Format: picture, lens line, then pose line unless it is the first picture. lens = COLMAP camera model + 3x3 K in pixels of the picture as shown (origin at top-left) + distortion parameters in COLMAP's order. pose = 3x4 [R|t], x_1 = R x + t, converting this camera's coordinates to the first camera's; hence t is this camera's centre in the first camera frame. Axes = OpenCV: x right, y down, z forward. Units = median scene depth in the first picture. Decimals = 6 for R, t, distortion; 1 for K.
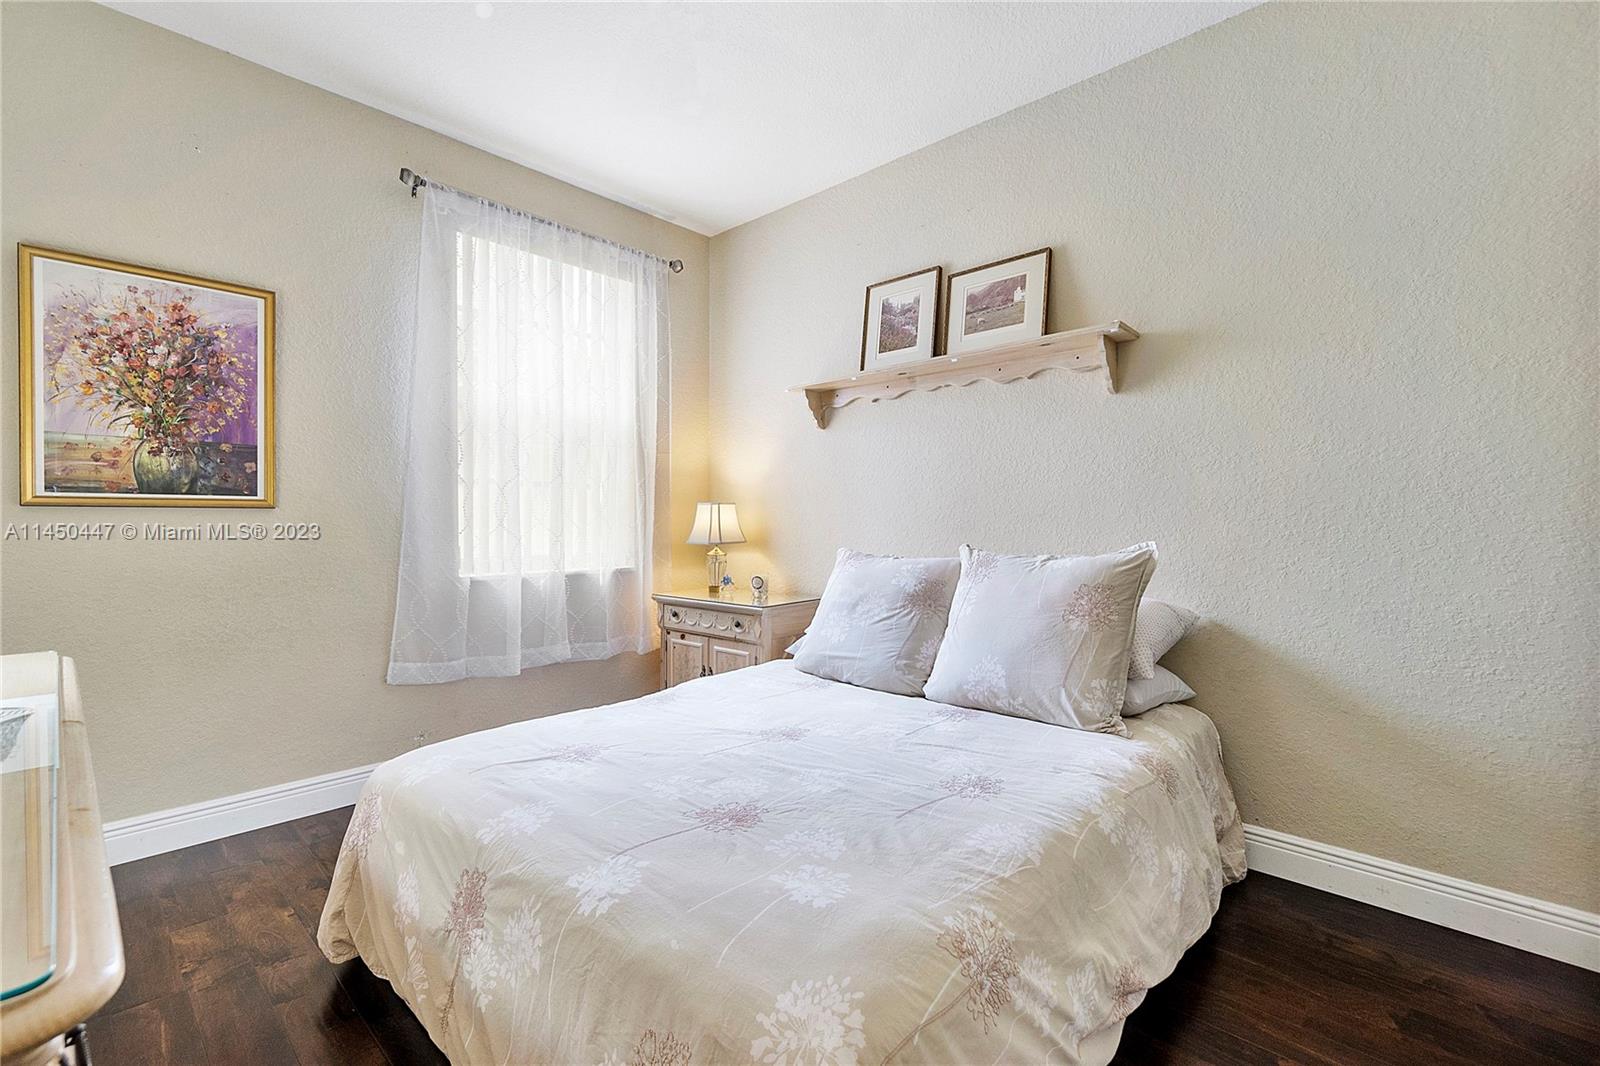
lens RADIAL K [[691.0, 0, 791.0], [0, 691.0, 532.6], [0, 0, 1]] dist [-0.004663, 0.000452]
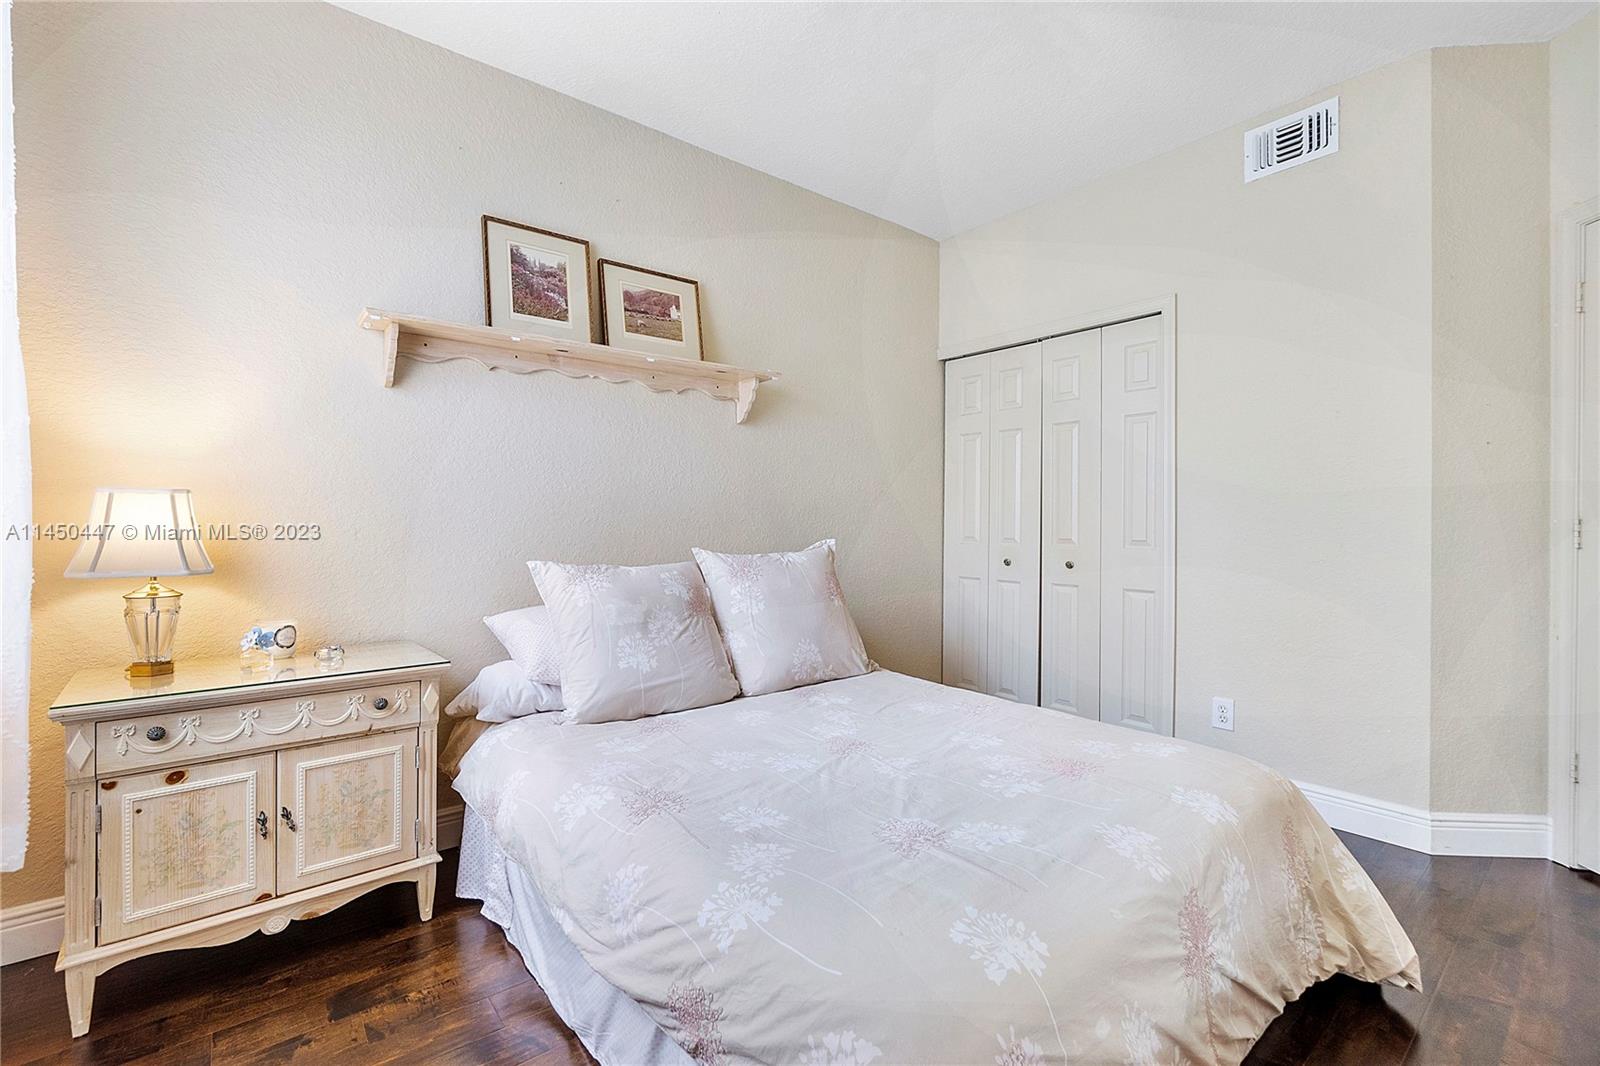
lens RADIAL K [[691.0, 0, 793.1], [0, 691.0, 532.0], [0, 0, 1]] dist [-0.004663, 0.000452]
pose [[0.141953, -0.012730, 0.989792, -0.653932], [0.016728, 0.999805, 0.010459, -0.013356], [-0.989732, 0.015073, 0.142138, 0.623664]]
